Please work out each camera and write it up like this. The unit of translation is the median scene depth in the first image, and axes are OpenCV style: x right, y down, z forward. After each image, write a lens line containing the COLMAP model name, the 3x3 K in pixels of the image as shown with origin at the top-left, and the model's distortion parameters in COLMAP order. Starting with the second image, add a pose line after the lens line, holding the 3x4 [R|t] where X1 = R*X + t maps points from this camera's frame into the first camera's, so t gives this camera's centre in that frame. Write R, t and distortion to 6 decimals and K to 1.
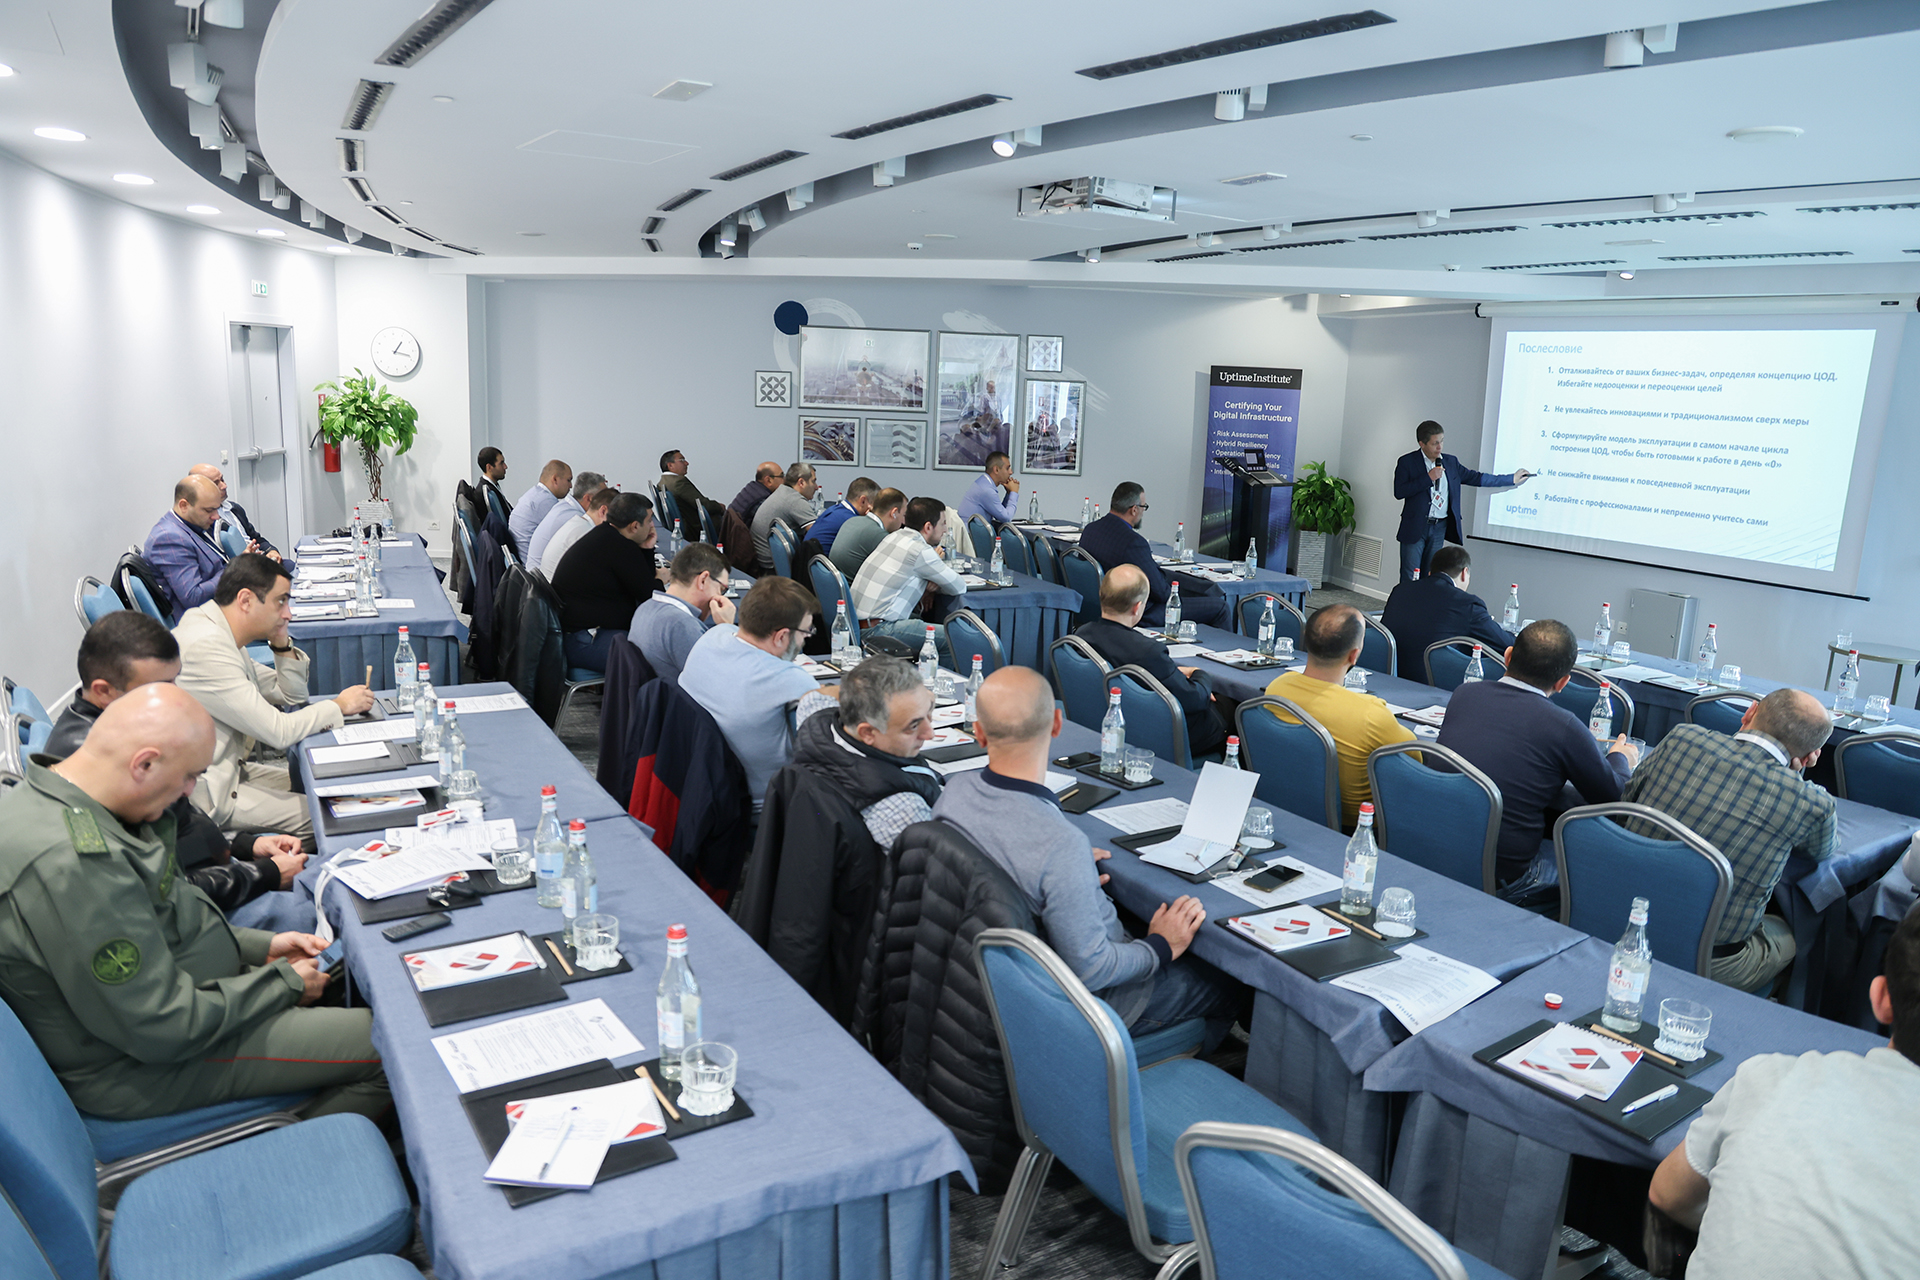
lens RADIAL K [[1291.3, 0, 960.0], [0, 1291.3, 640.0], [0, 0, 1]] dist [-0.108353, 0.081509]
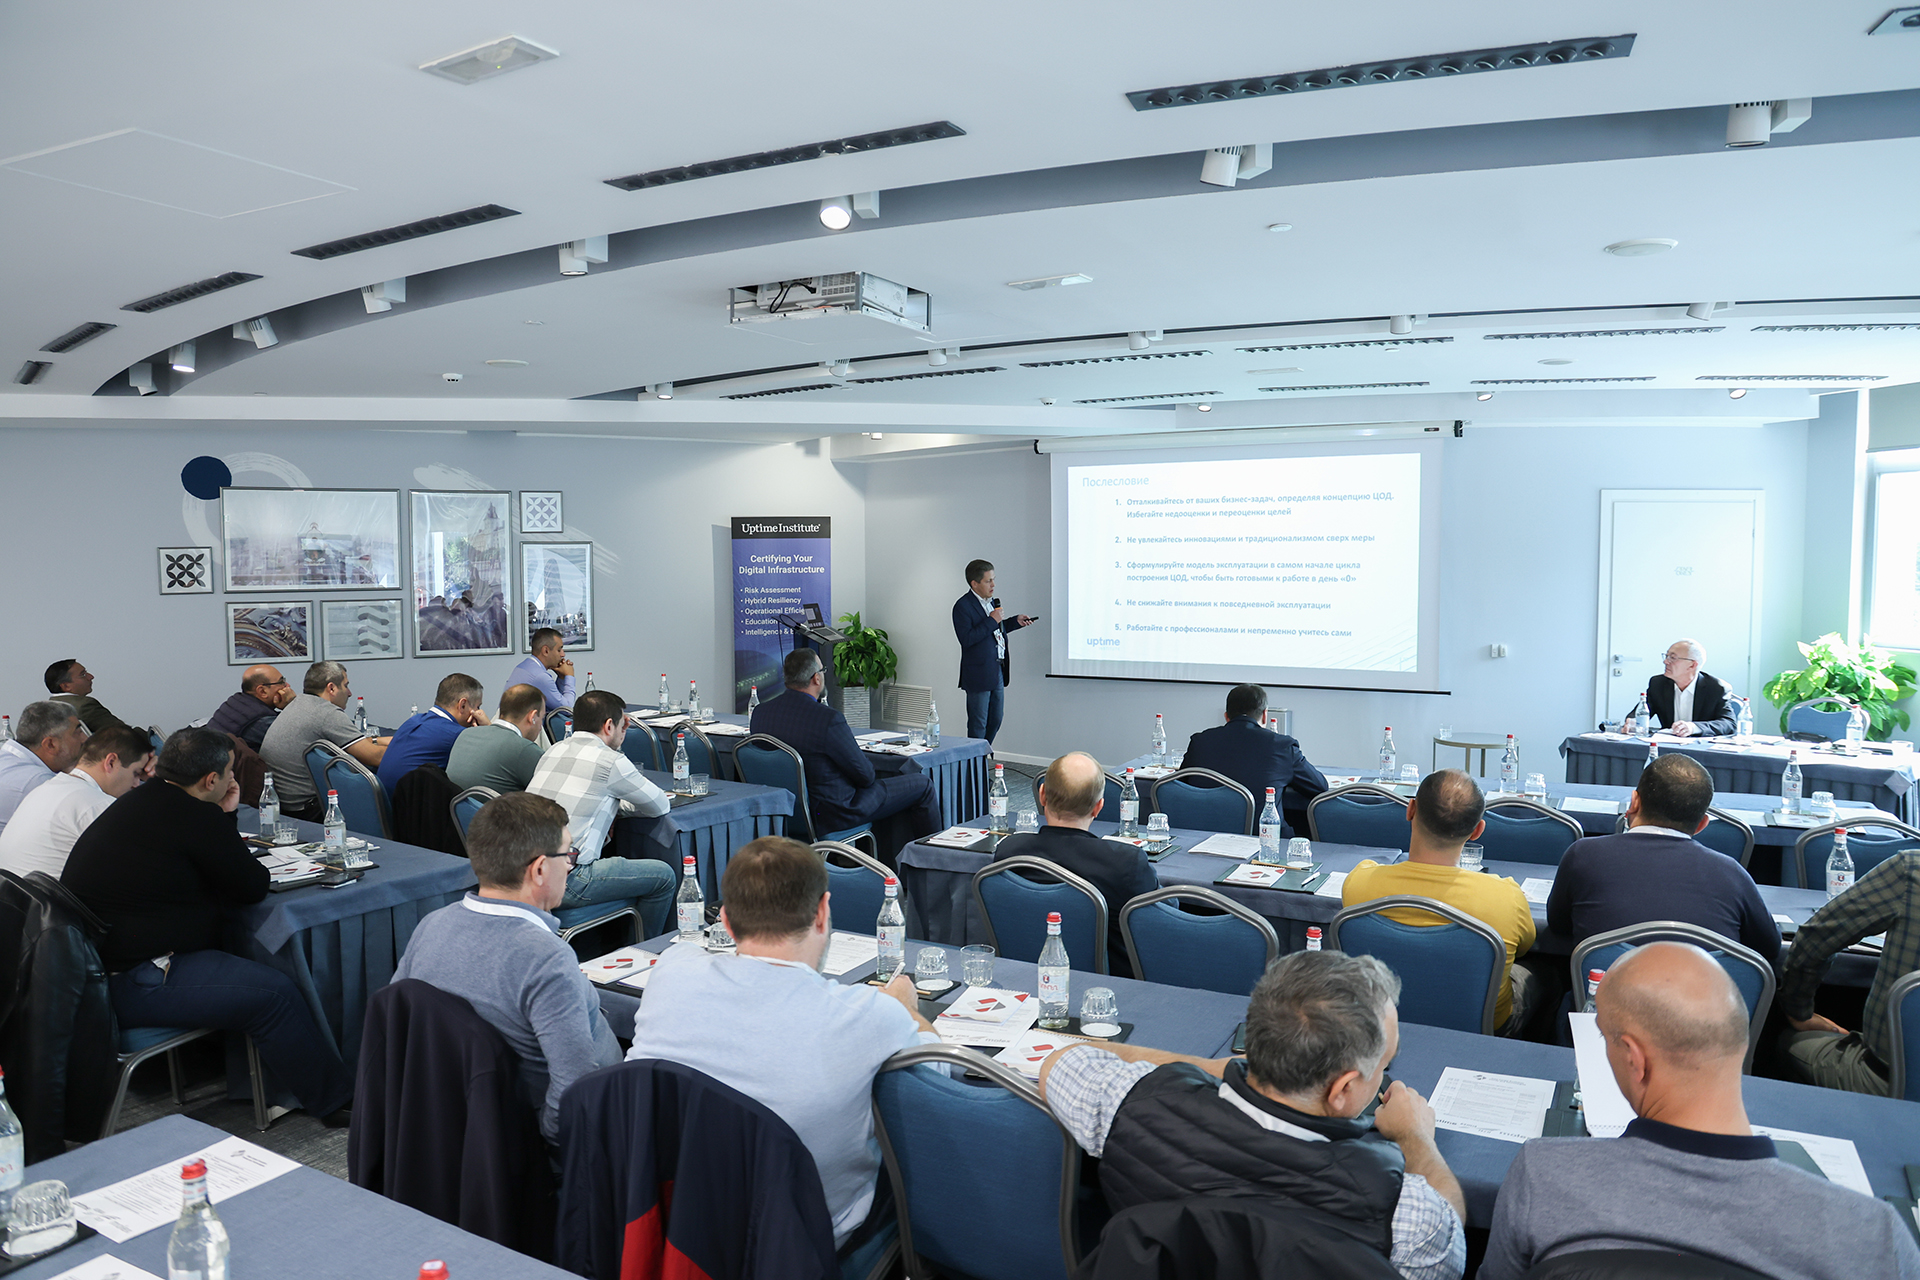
lens RADIAL K [[1291.3, 0, 960.0], [0, 1291.3, 640.0], [0, 0, 1]] dist [-0.108353, 0.081509]
pose [[0.866384, -0.080096, 0.492913, -0.144567], [0.140097, 0.986399, -0.085961, -0.032351], [-0.479324, 0.143531, 0.865822, 0.172319]]
